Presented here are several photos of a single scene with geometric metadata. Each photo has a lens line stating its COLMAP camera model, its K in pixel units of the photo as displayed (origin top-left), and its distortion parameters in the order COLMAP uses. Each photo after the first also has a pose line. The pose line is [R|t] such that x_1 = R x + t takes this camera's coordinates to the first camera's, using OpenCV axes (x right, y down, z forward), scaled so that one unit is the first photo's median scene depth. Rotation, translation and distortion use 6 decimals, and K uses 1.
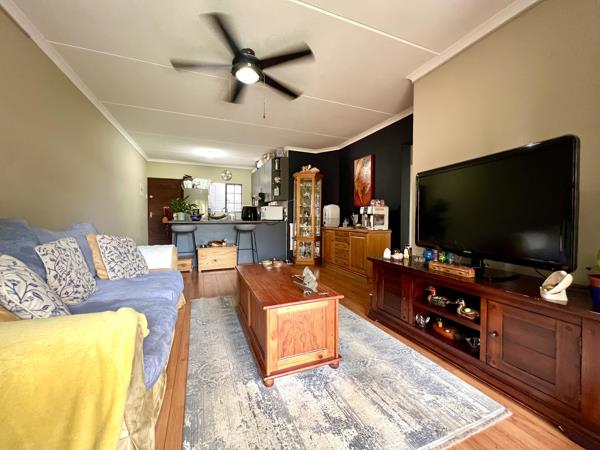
lens RADIAL K [[239.9, 0, 298.7], [0, 239.9, 223.0], [0, 0, 1]] dist [-0.000143, 0.000291]
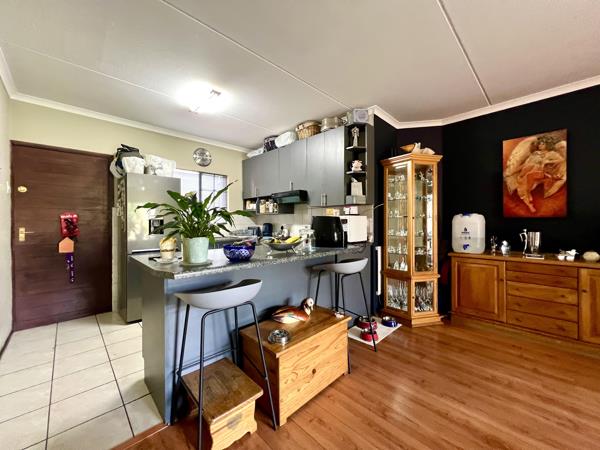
lens RADIAL K [[239.9, 0, 298.7], [0, 239.9, 223.0], [0, 0, 1]] dist [-0.000143, 0.000291]
pose [[0.925977, -0.012109, 0.377385, -0.422792], [0.019511, 0.999685, -0.015798, -0.048816], [-0.377074, 0.021992, 0.925922, 0.572997]]
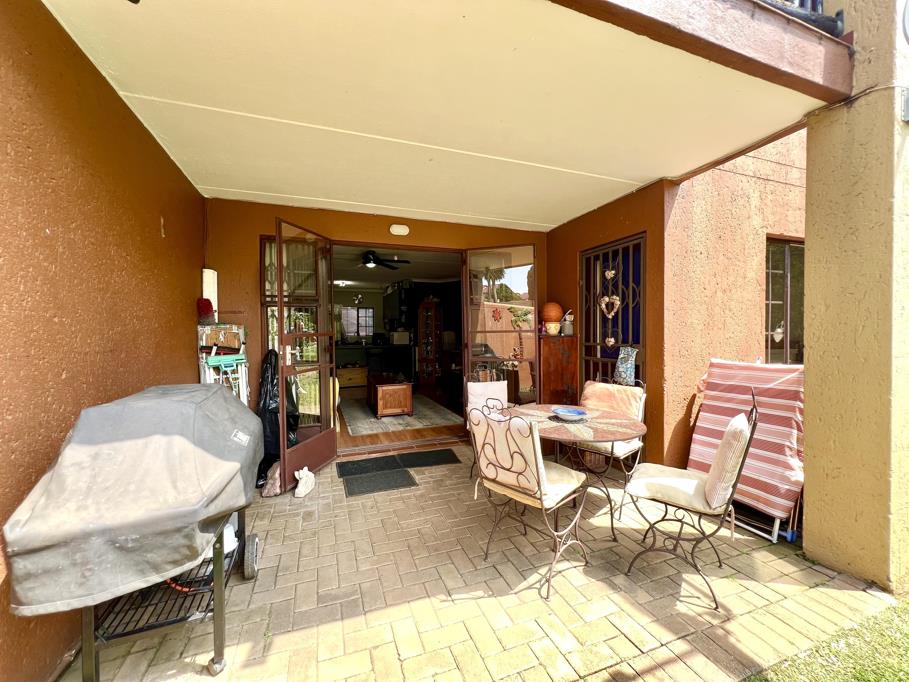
lens RADIAL K [[363.4, 0, 452.6], [0, 363.4, 337.9], [0, 0, 1]] dist [-0.000143, 0.000291]
pose [[0.999311, -0.012806, -0.034830, 0.196819], [0.012352, 0.999836, -0.013207, -0.017593], [0.034993, 0.012768, 0.999306, -0.684429]]
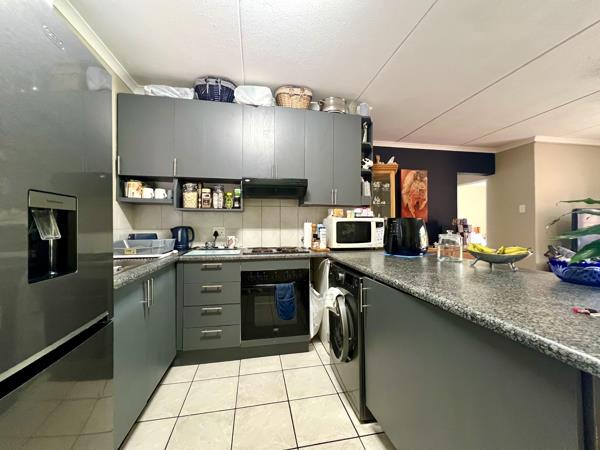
lens RADIAL K [[239.9, 0, 298.7], [0, 239.9, 223.0], [0, 0, 1]] dist [-0.000143, 0.000291]
pose [[0.197051, 0.003621, 0.980387, -0.617048], [0.025236, 0.999643, -0.008764, -0.060591], [-0.980068, 0.026468, 0.196889, 1.071707]]
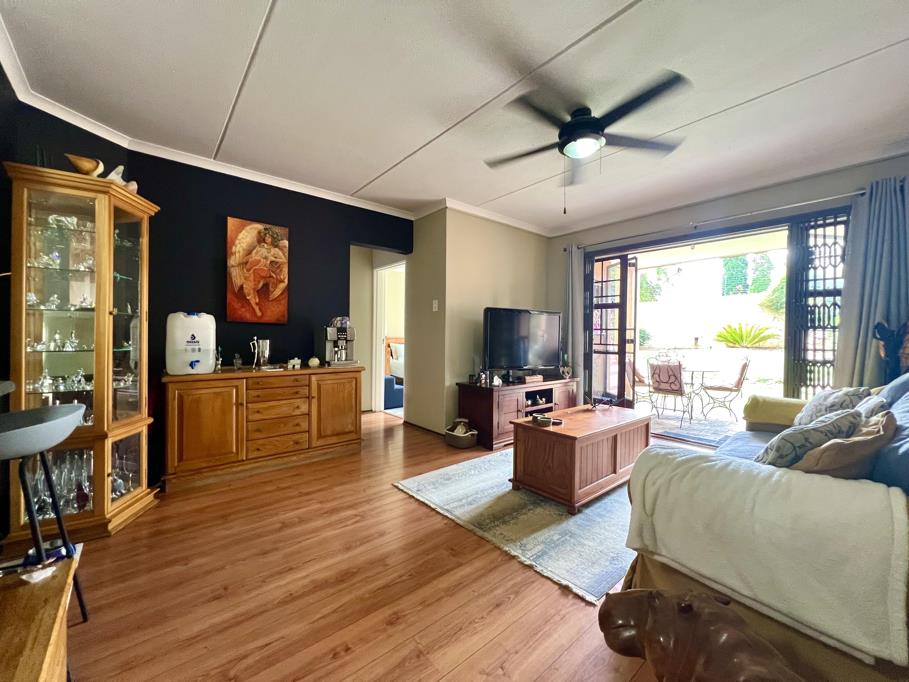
lens RADIAL K [[363.4, 0, 452.6], [0, 363.4, 337.9], [0, 0, 1]] dist [-0.000143, 0.000291]
pose [[-0.314608, -0.014597, 0.949109, -0.479005], [0.008942, 0.999792, 0.018340, -0.040781], [-0.949180, 0.014257, -0.314412, 0.734228]]
